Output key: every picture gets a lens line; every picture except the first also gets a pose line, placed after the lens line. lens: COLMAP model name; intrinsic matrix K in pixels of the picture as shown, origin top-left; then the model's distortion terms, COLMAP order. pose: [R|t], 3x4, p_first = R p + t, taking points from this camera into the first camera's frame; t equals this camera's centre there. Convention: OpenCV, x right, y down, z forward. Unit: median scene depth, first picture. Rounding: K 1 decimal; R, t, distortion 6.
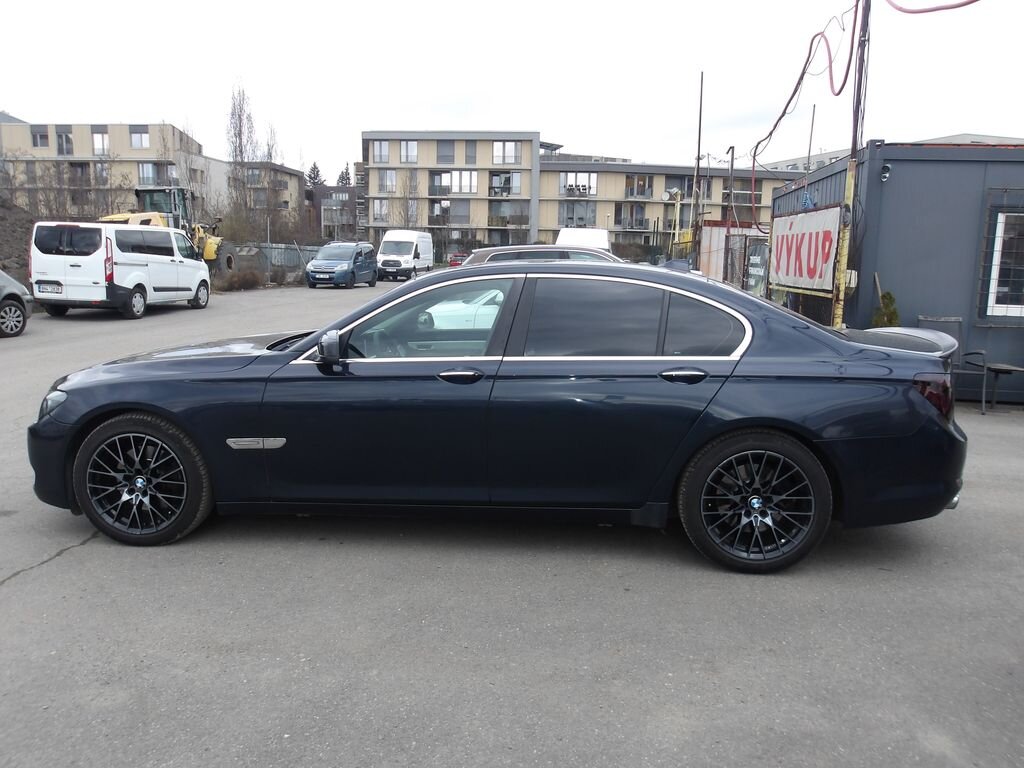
lens RADIAL K [[878.5, 0, 514.6], [0, 878.5, 388.4], [0, 0, 1]] dist [0.004410, 0.006483]
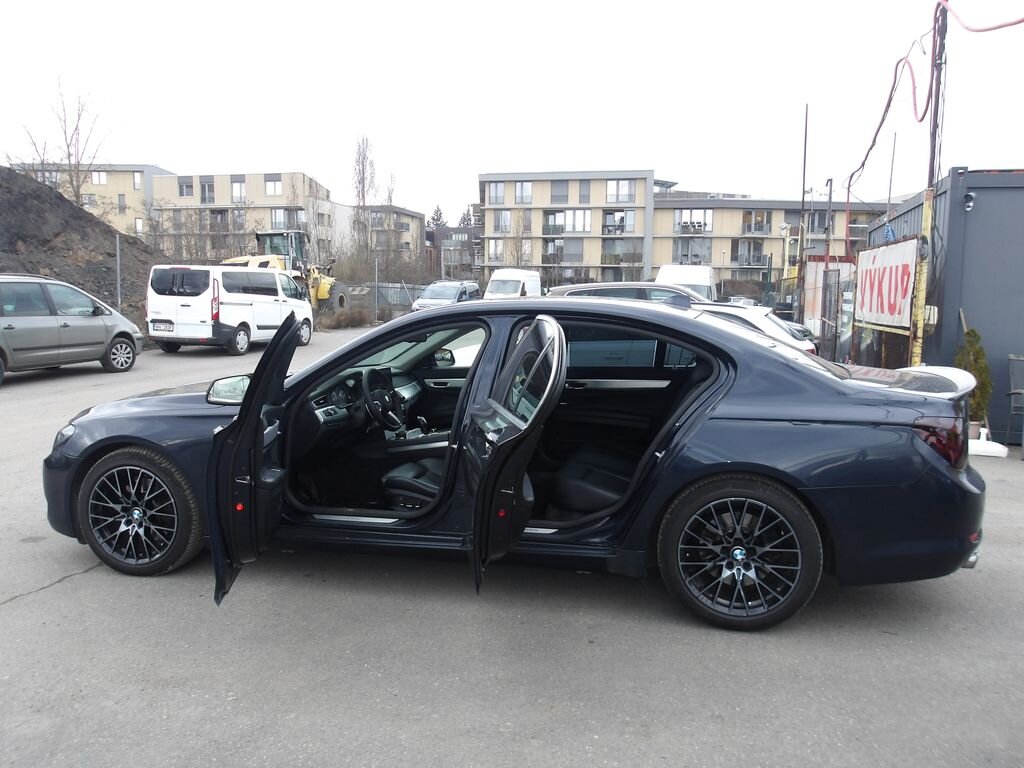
lens RADIAL K [[878.5, 0, 515.5], [0, 878.5, 387.6], [0, 0, 1]] dist [0.004410, 0.006483]
pose [[0.990143, 0.007799, -0.139842, 0.077245], [-0.013877, 0.998998, -0.042544, -0.001707], [0.139370, 0.044065, 0.989259, 0.016161]]
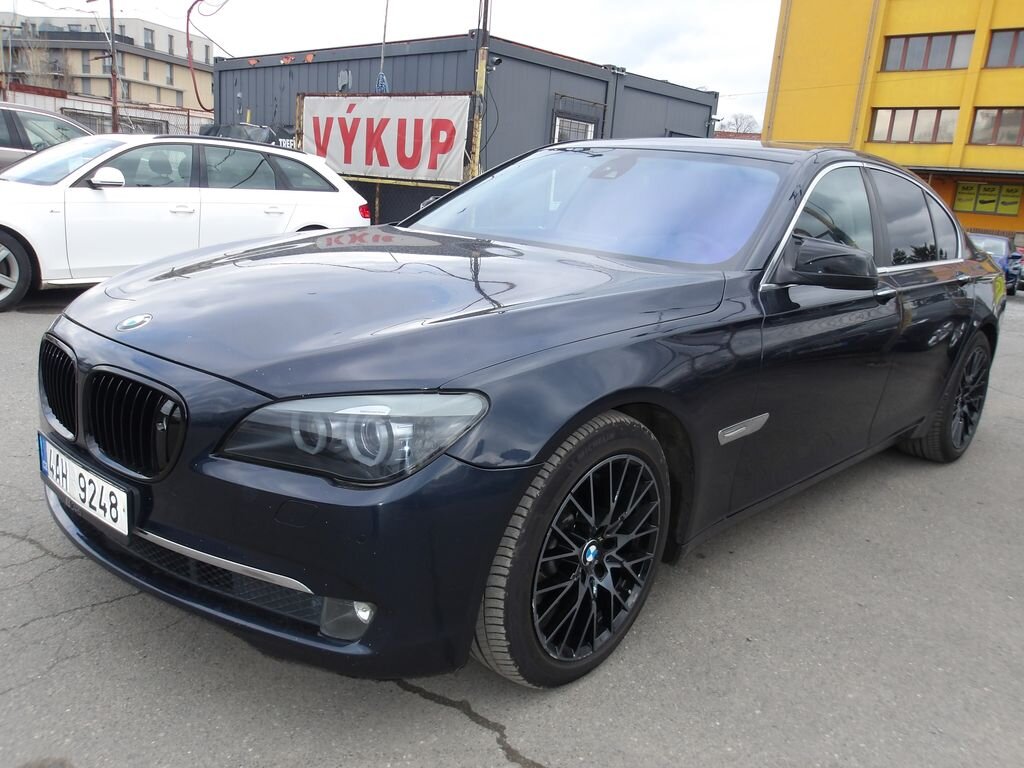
lens RADIAL K [[878.5, 0, 504.8], [0, 878.5, 378.0], [0, 0, 1]] dist [0.004410, 0.006483]
pose [[0.604419, -0.139968, 0.784275, -0.402089], [0.052806, 0.989319, 0.135865, -0.028099], [-0.794915, -0.040705, 0.605354, 0.365260]]
